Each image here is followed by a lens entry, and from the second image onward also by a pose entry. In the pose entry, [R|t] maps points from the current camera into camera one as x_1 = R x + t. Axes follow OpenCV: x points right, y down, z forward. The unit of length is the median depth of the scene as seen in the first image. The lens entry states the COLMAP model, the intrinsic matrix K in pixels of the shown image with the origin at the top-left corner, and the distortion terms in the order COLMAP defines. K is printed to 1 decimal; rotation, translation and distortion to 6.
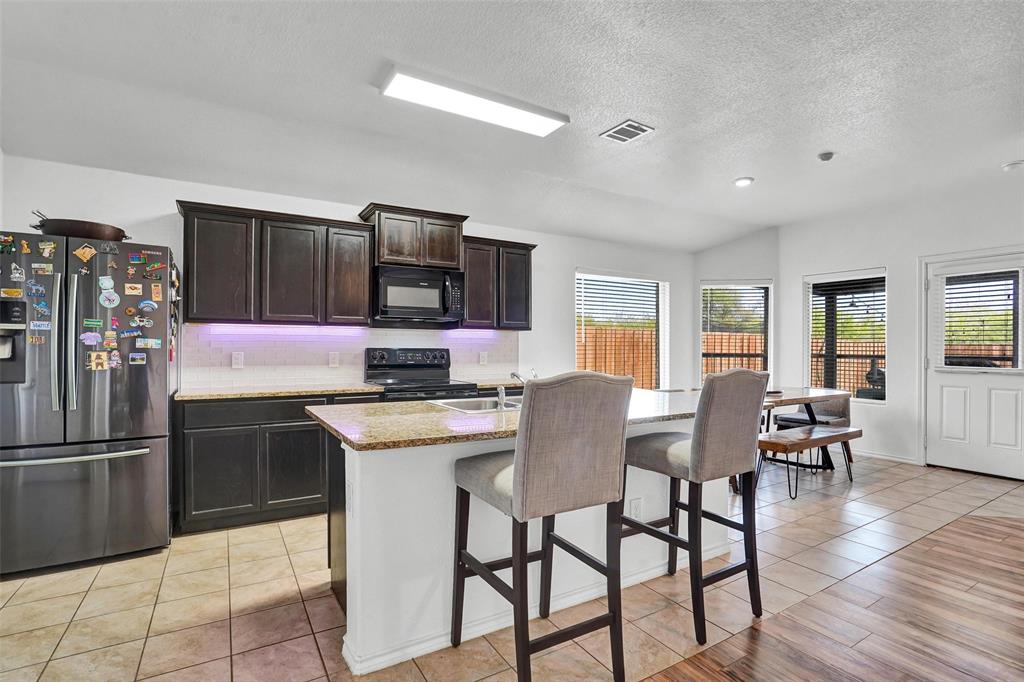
lens RADIAL K [[494.7, 0, 516.8], [0, 494.7, 346.4], [0, 0, 1]] dist [-0.045365, 0.017170]
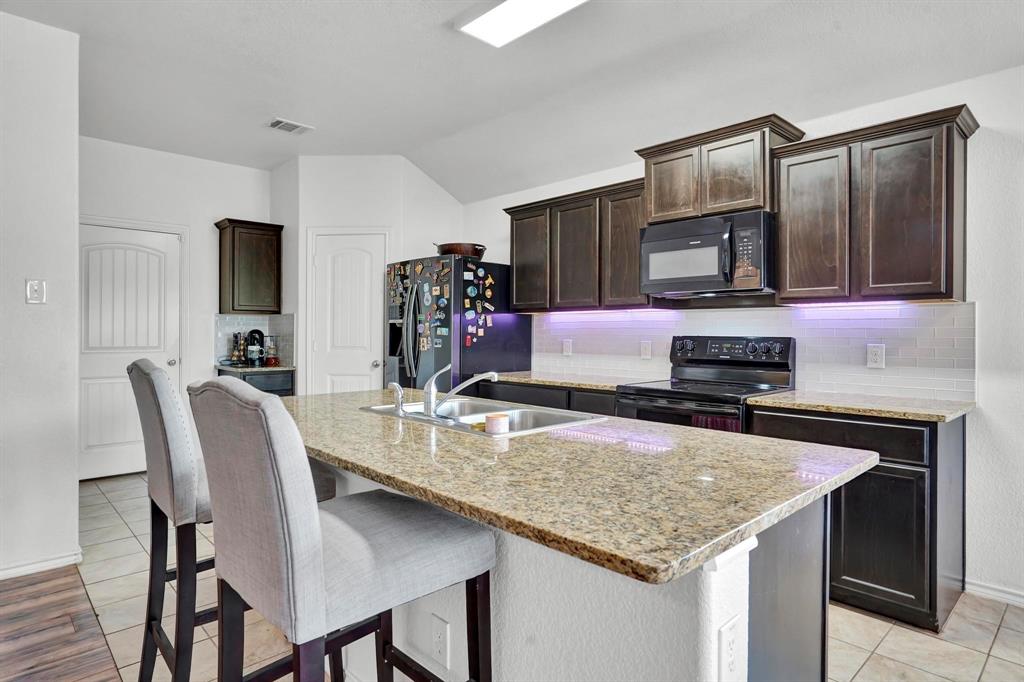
lens RADIAL K [[570.2, 0, 513.6], [0, 570.2, 328.6], [0, 0, 1]] dist [-0.009395, -0.001271]
pose [[0.210431, -0.005567, -0.977593, 0.524055], [0.001361, 0.999984, -0.005401, -0.003515], [0.977608, -0.000194, 0.210435, 0.583341]]
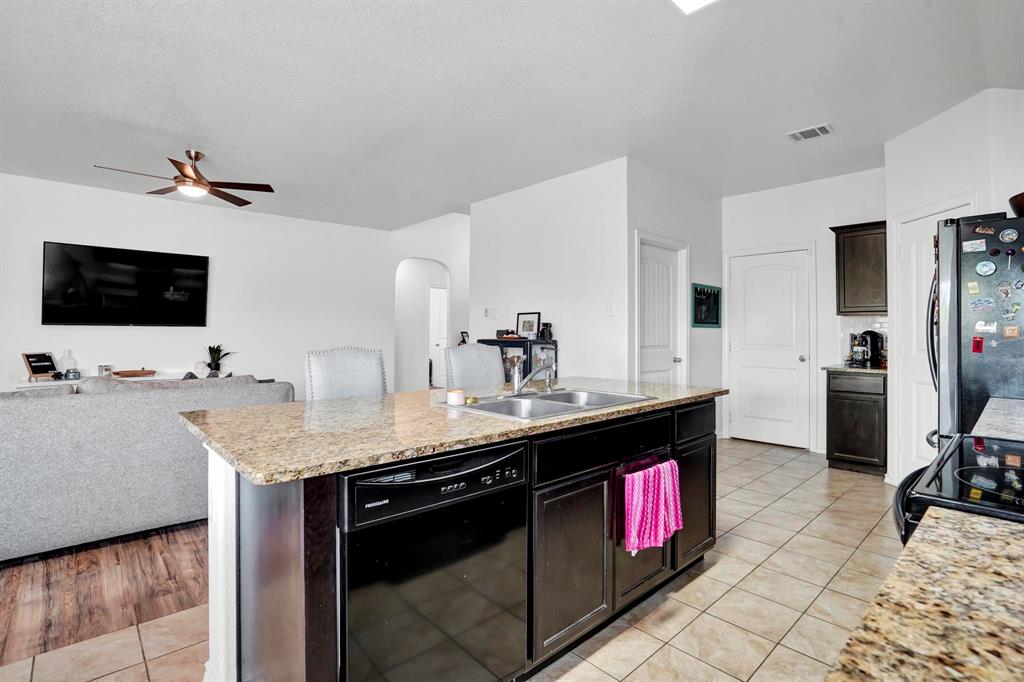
lens RADIAL K [[494.7, 0, 520.1], [0, 494.7, 323.8], [0, 0, 1]] dist [-0.045365, 0.017170]
pose [[-0.979717, -0.011317, -0.200067, 0.135810], [-0.007170, 0.999744, -0.021442, 0.004593], [0.200258, -0.019573, -0.979548, 1.179746]]
